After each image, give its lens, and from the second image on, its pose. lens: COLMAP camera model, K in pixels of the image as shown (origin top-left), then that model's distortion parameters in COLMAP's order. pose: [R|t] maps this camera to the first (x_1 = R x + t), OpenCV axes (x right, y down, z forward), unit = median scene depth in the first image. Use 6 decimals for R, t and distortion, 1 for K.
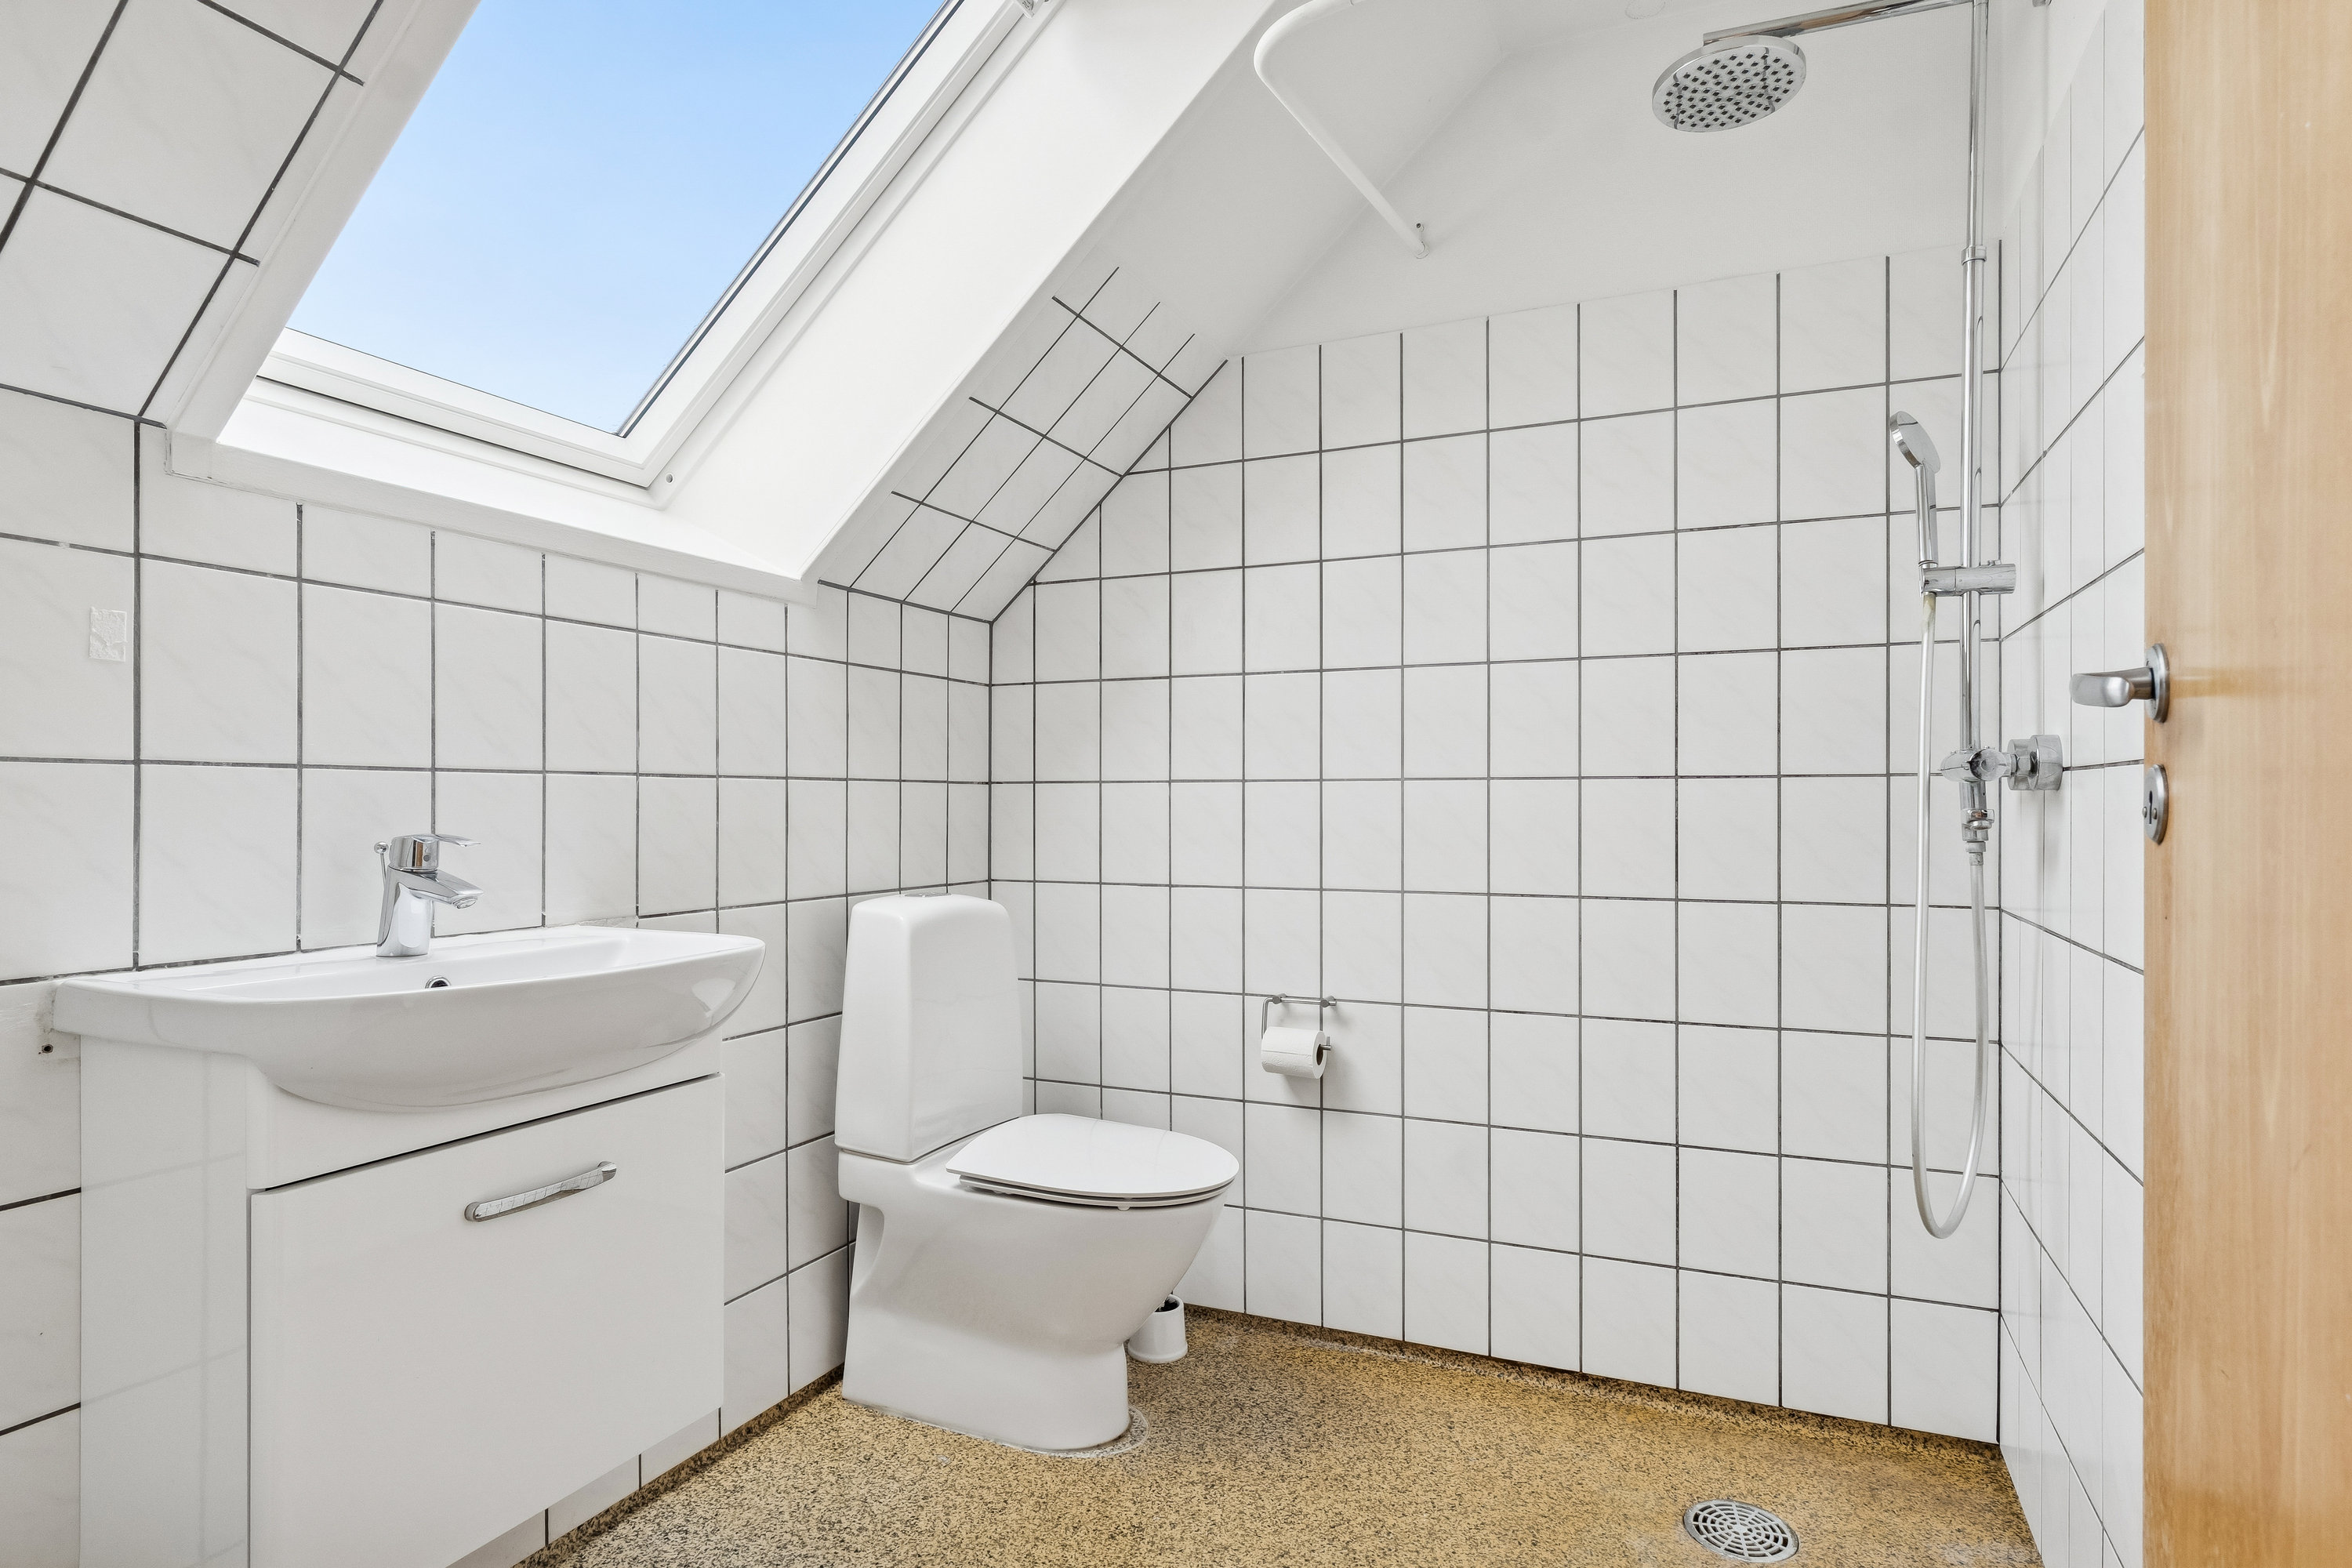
lens RADIAL K [[1252.3, 0, 1190.8], [0, 1252.3, 798.4], [0, 0, 1]] dist [-0.006115, 0.001407]
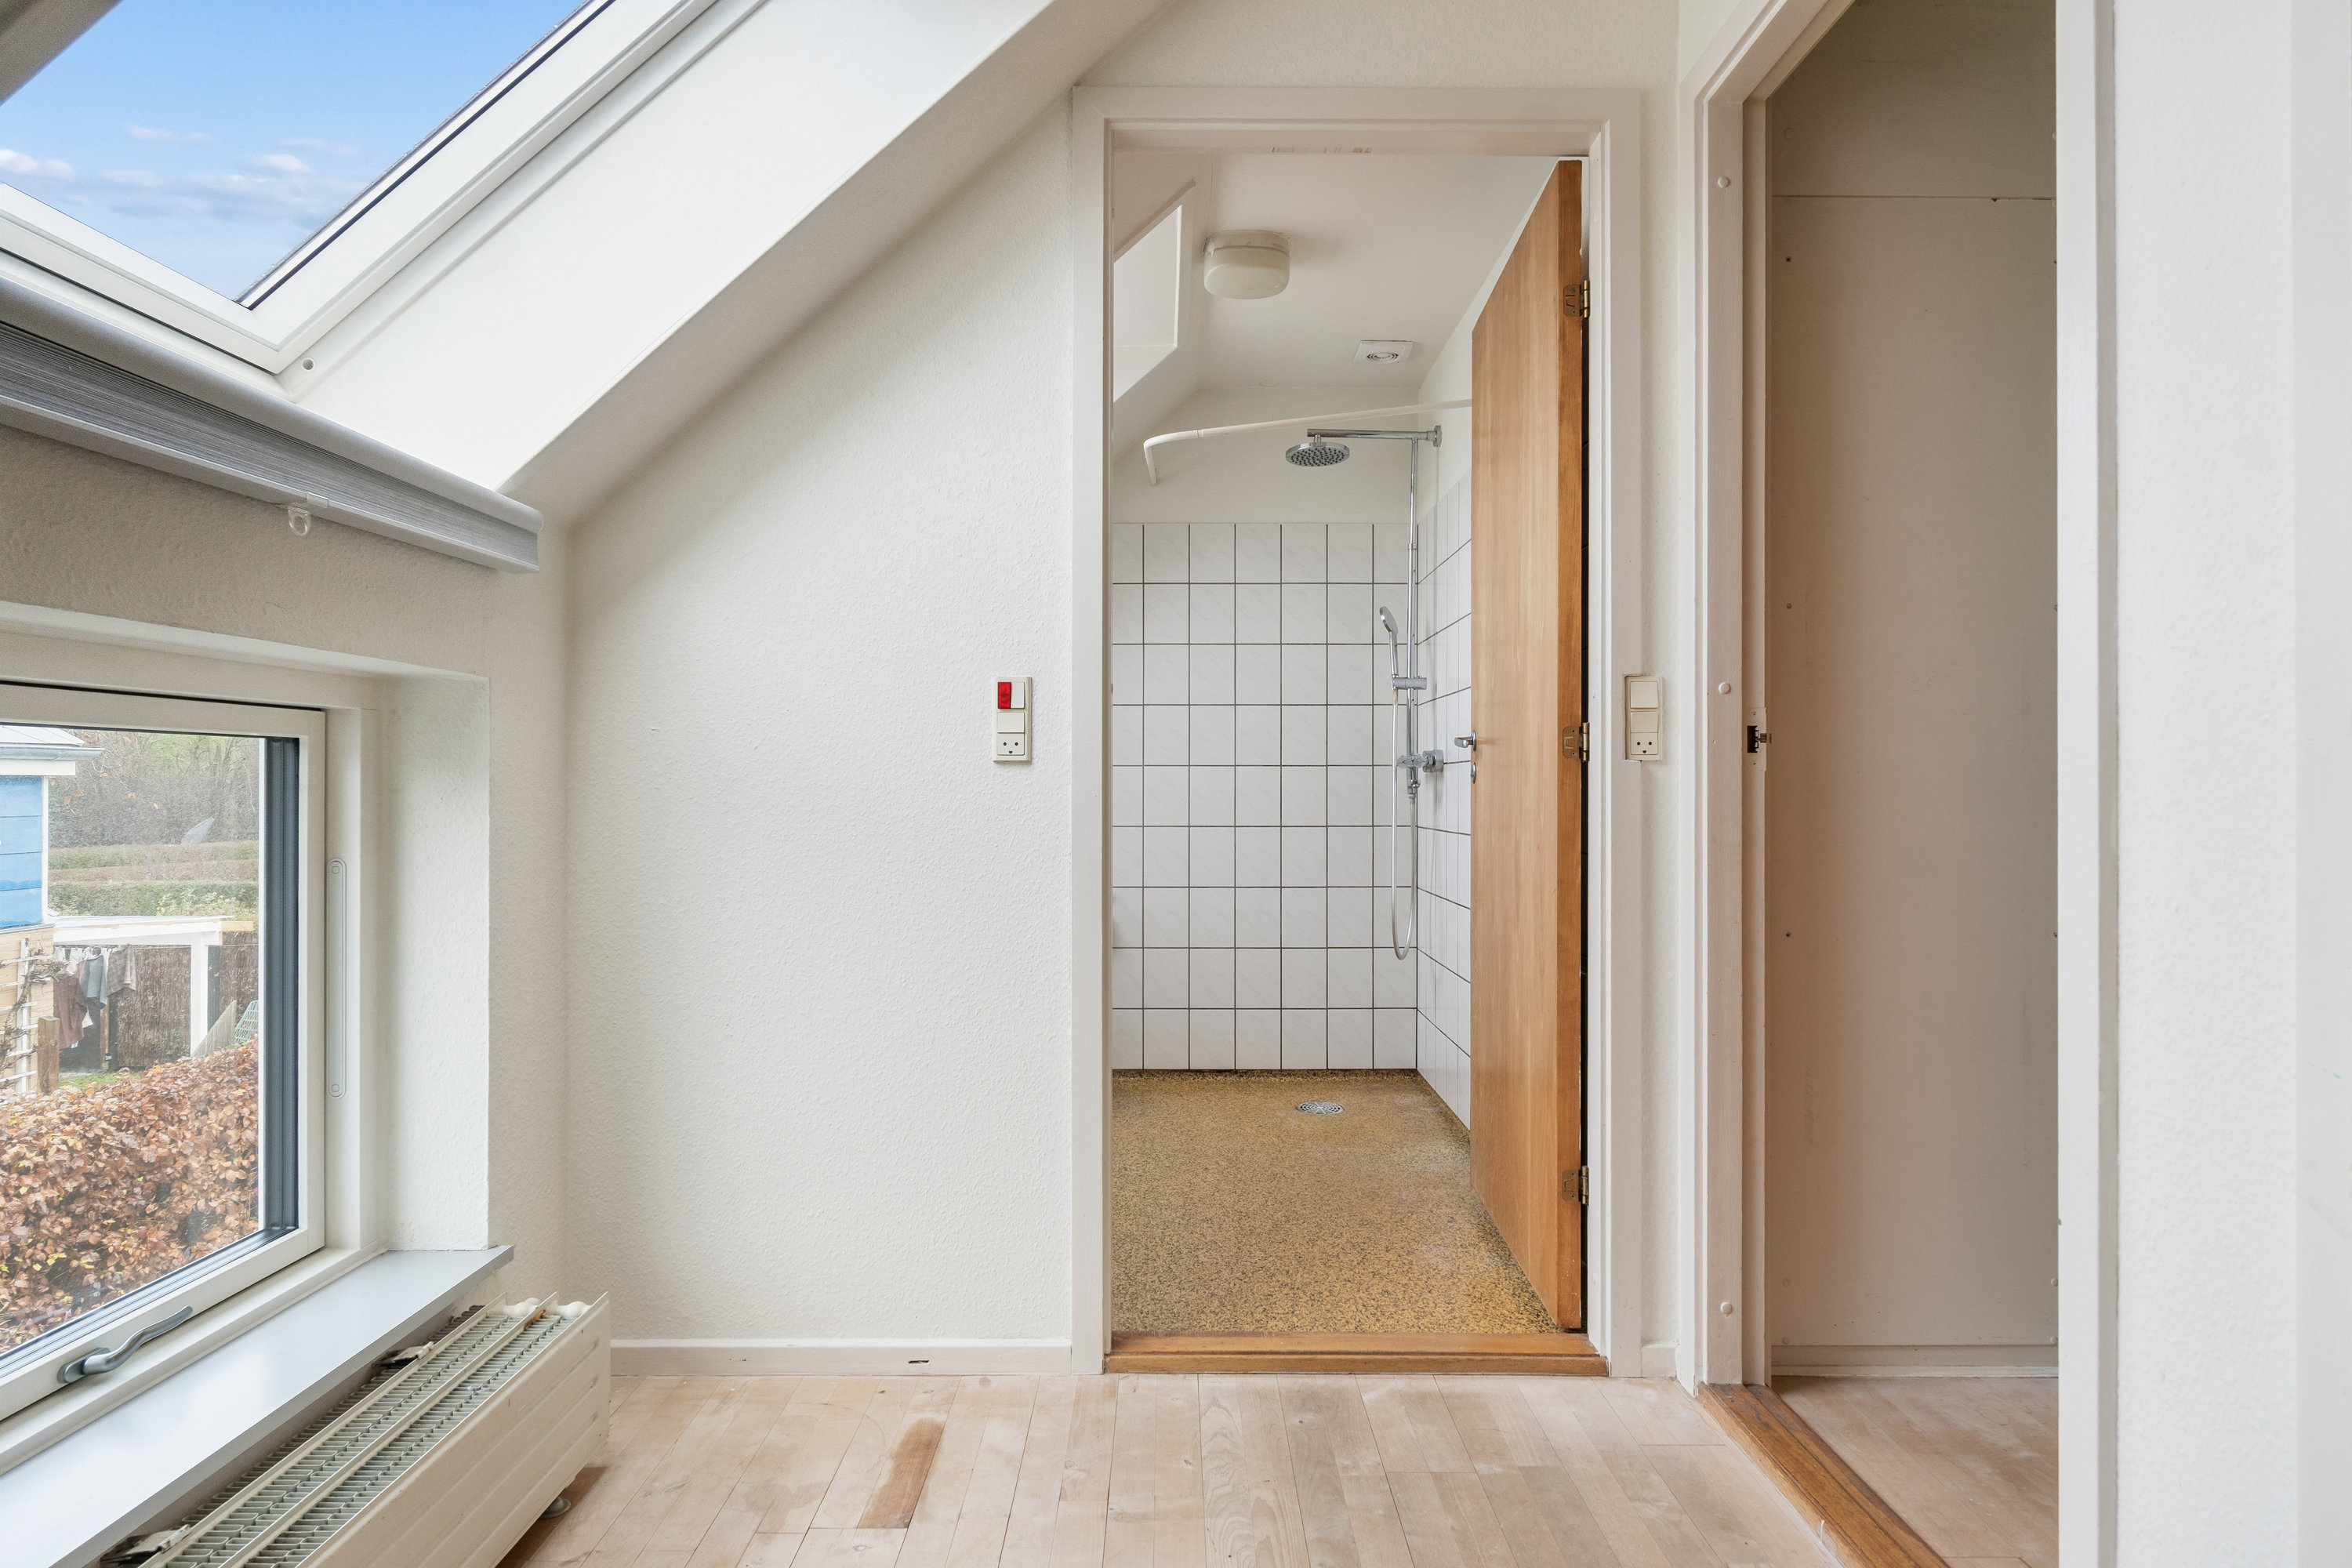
lens RADIAL K [[1379.6, 0, 1168.3], [0, 1379.6, 783.4], [0, 0, 1]] dist [0.009192, 0.000216]
pose [[0.905581, 0.005470, 0.424139, -0.830355], [-0.003305, 0.999977, -0.005840, 0.029441], [-0.424161, 0.003886, 0.905578, -1.082749]]
